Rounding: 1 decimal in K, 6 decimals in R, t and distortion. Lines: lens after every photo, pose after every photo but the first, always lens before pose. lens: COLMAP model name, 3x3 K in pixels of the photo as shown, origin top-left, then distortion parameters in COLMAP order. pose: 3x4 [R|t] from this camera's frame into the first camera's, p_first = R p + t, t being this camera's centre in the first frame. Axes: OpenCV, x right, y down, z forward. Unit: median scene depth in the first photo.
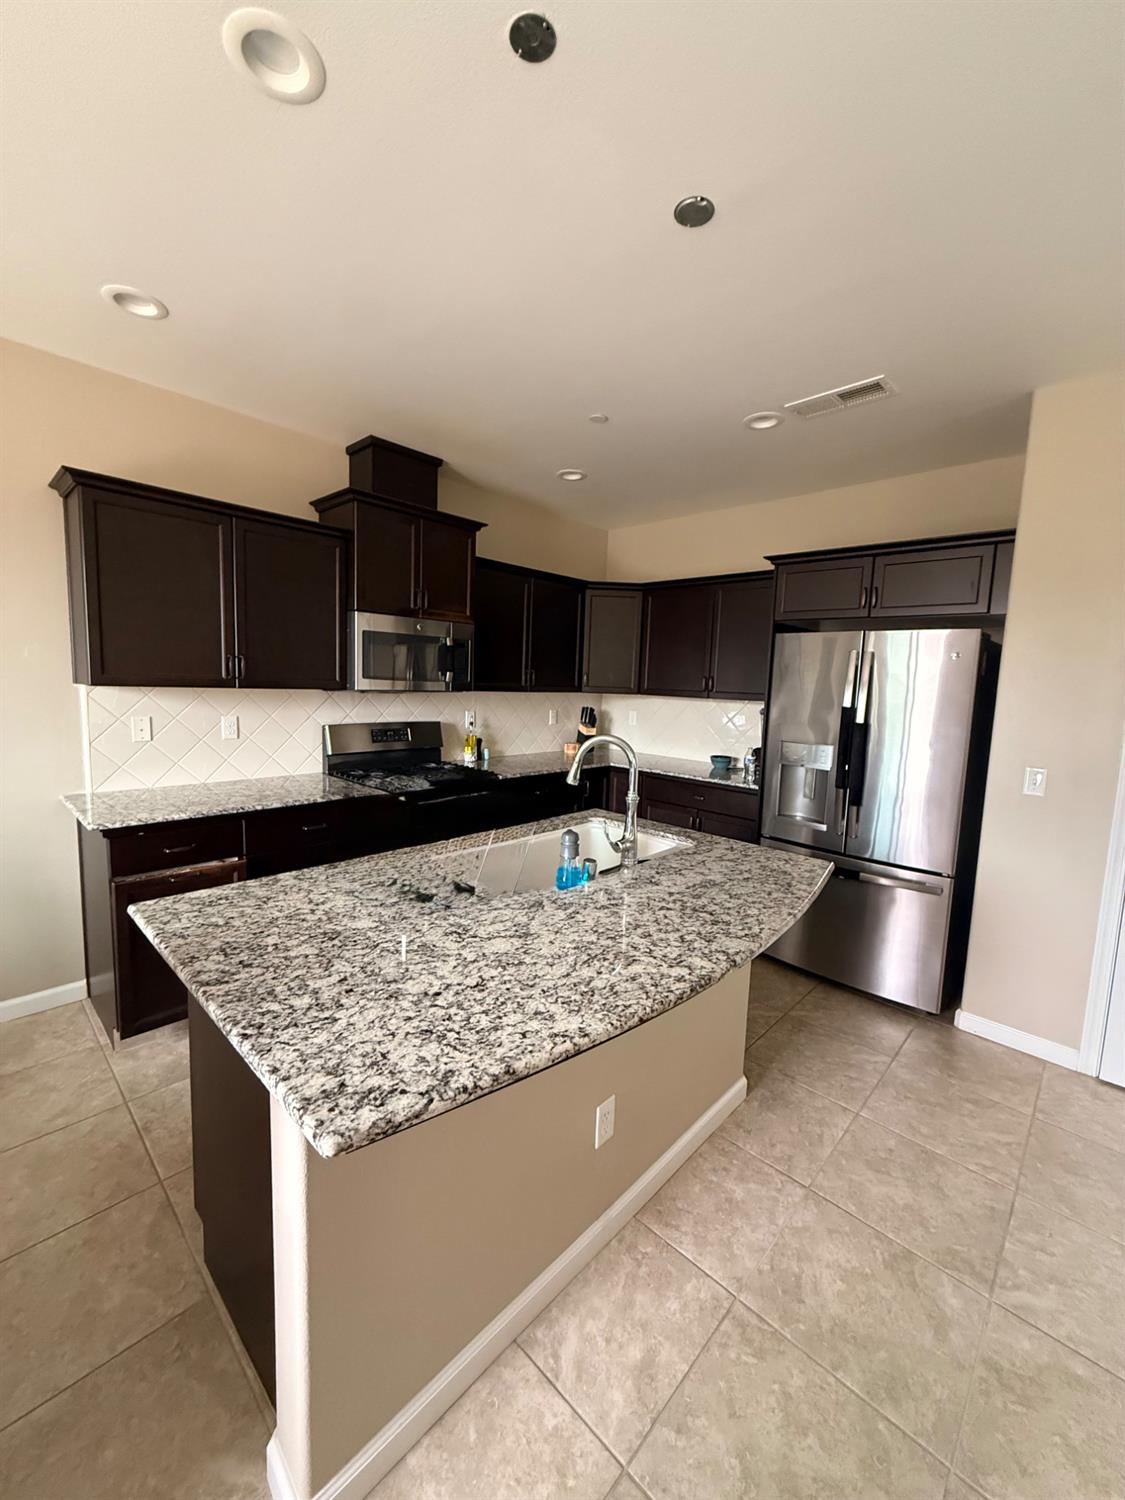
lens RADIAL K [[593.7, 0, 560.3], [0, 593.7, 743.7], [0, 0, 1]] dist [0.002625, 0.000095]
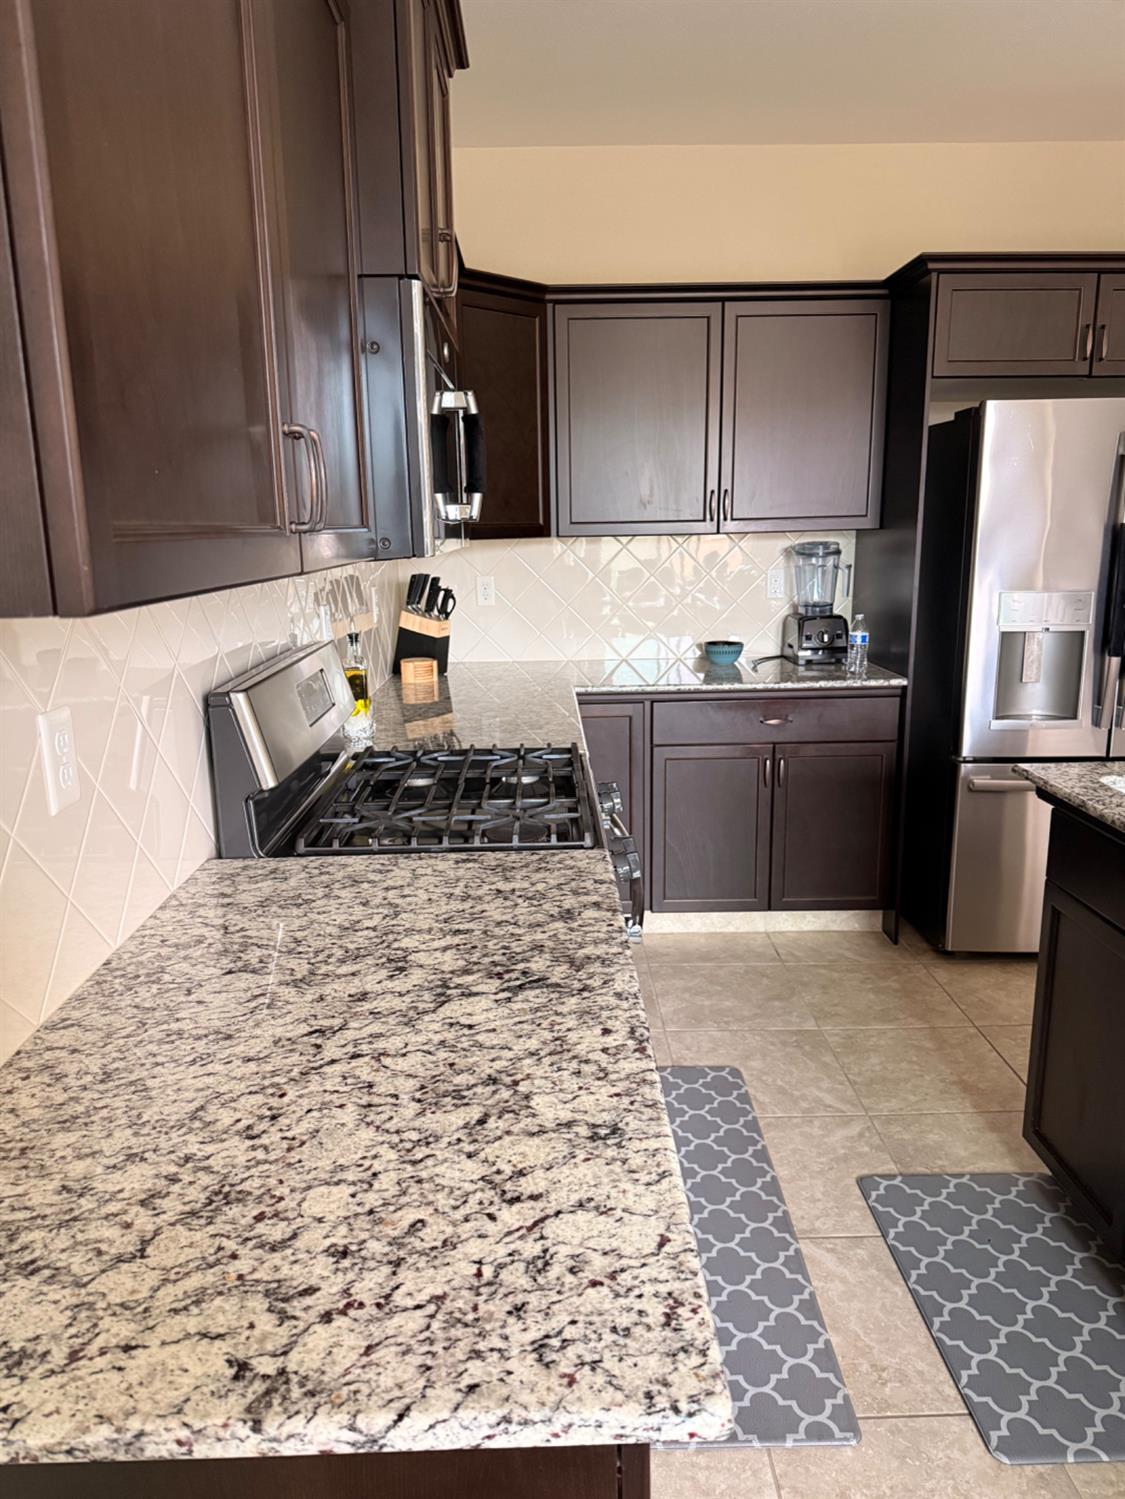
lens RADIAL K [[1049.8, 0, 560.1], [0, 1049.8, 749.3], [0, 0, 1]] dist [0.056867, -0.066590]
pose [[0.708021, -0.194116, 0.678988, -0.754695], [0.119842, 0.980561, 0.155366, -0.075113], [-0.695948, -0.028631, 0.717521, 0.628912]]
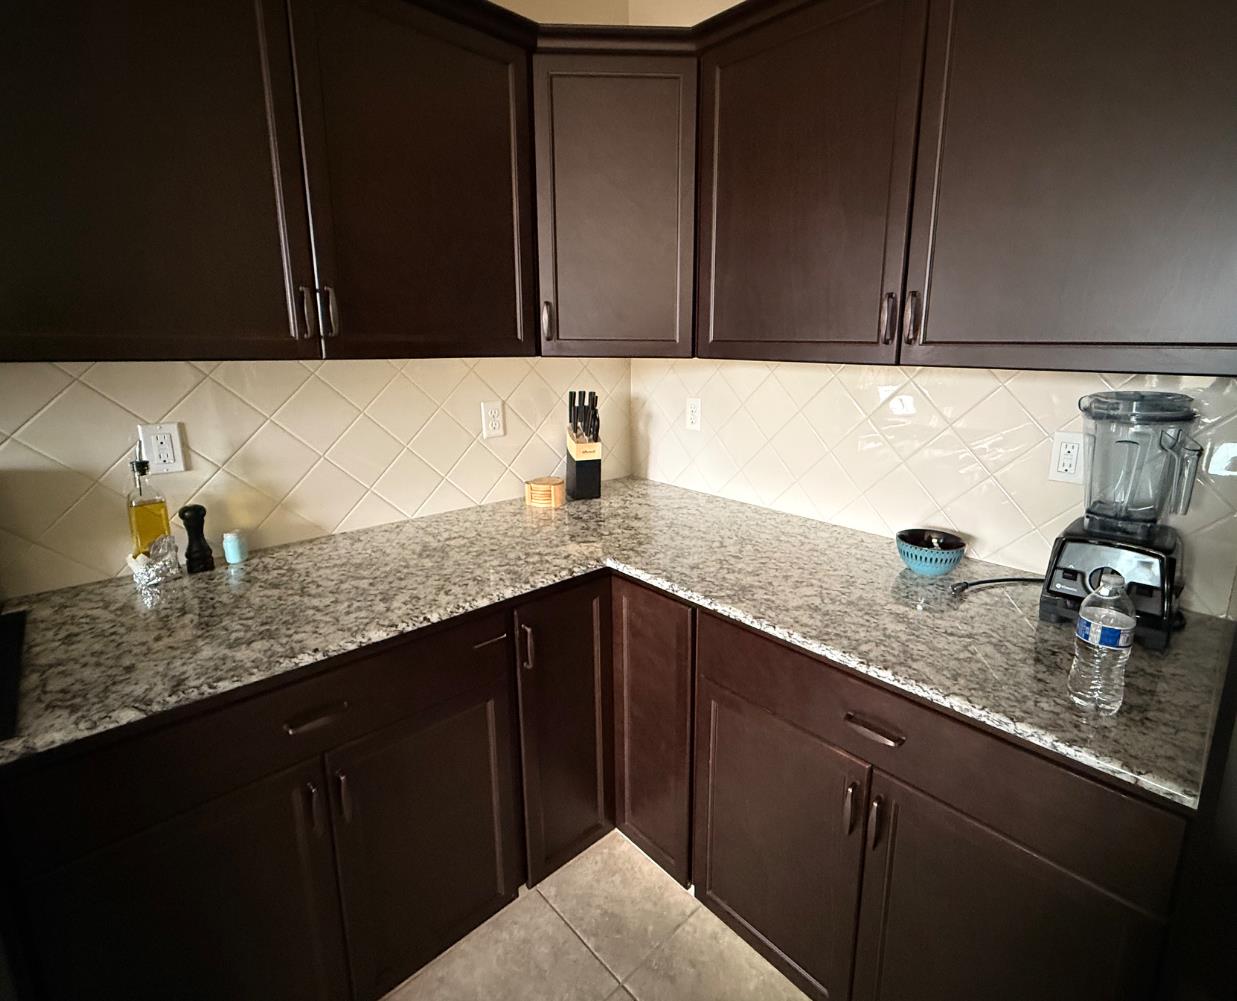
lens RADIAL K [[598.0, 0, 677.8], [0, 598.0, 466.9], [0, 0, 1]] dist [0.000116, 0.000457]
pose [[0.999704, -0.022037, -0.010314, 0.200327], [0.022940, 0.994949, 0.097730, -0.084063], [0.008108, -0.097937, 0.995160, 1.004772]]
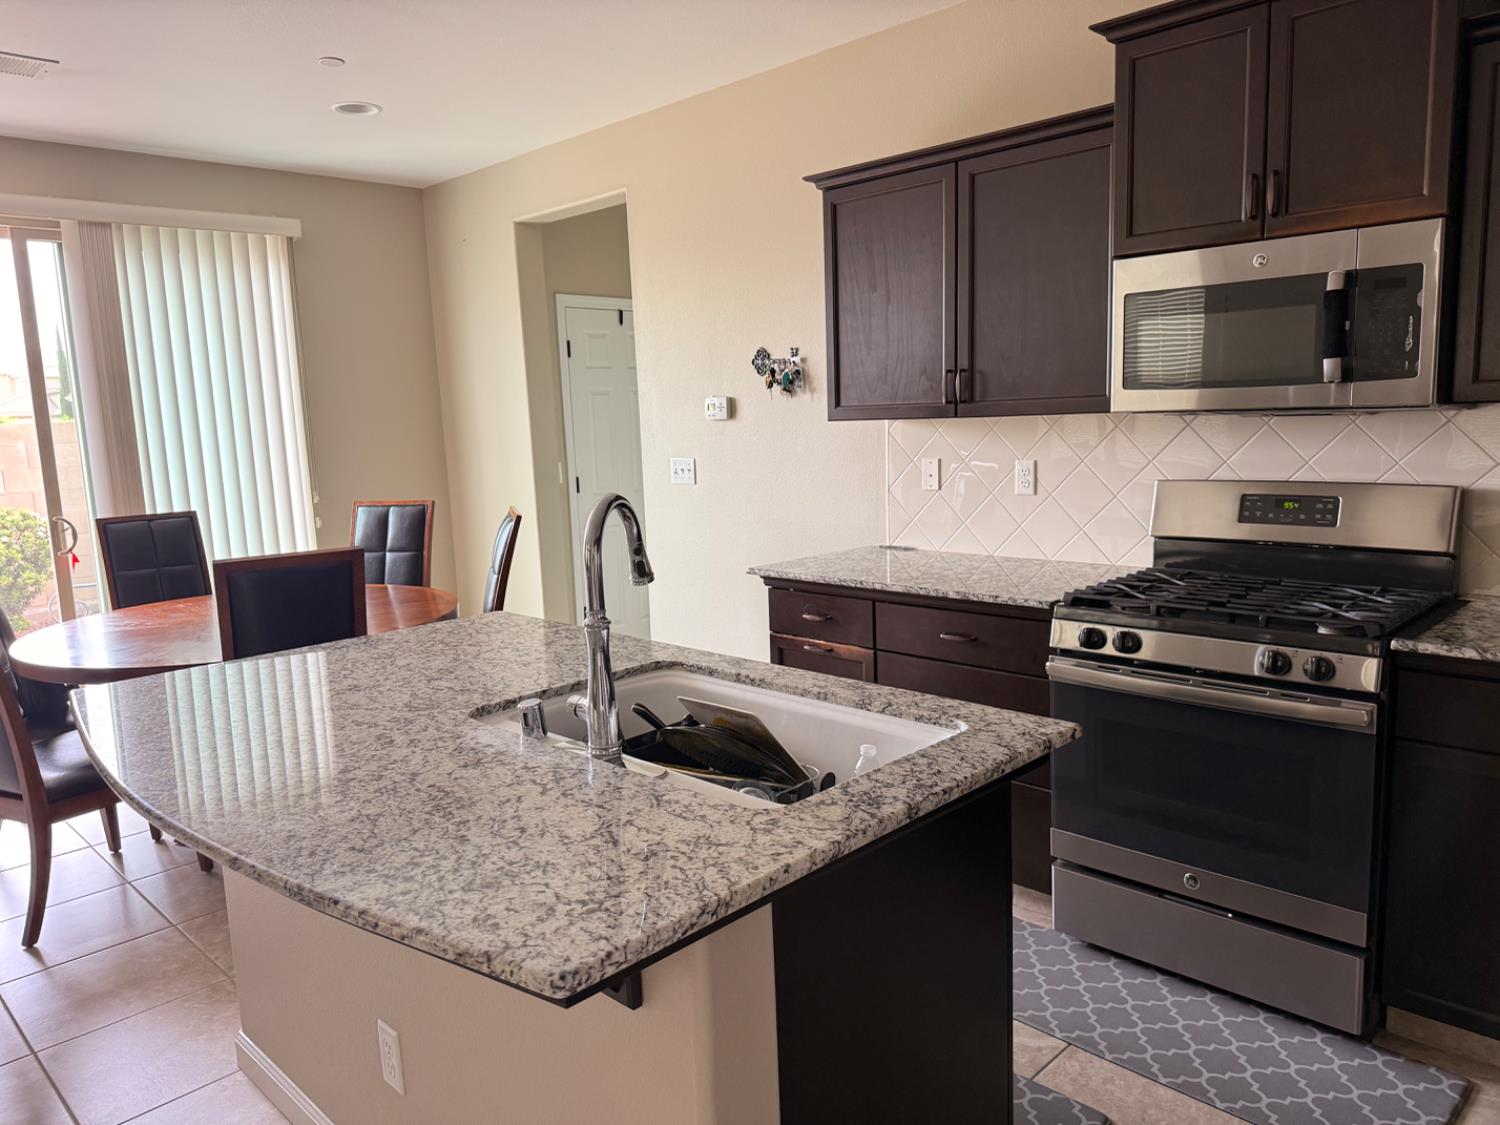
lens RADIAL K [[1050.5, 0, 749.5], [0, 1050.5, 566.0], [0, 0, 1]] dist [0.056867, -0.066590]
pose [[-0.018848, 0.111165, -0.993623, 0.678240], [-0.071702, 0.991091, 0.112242, -0.043014], [0.997248, 0.073361, -0.010710, 0.780979]]
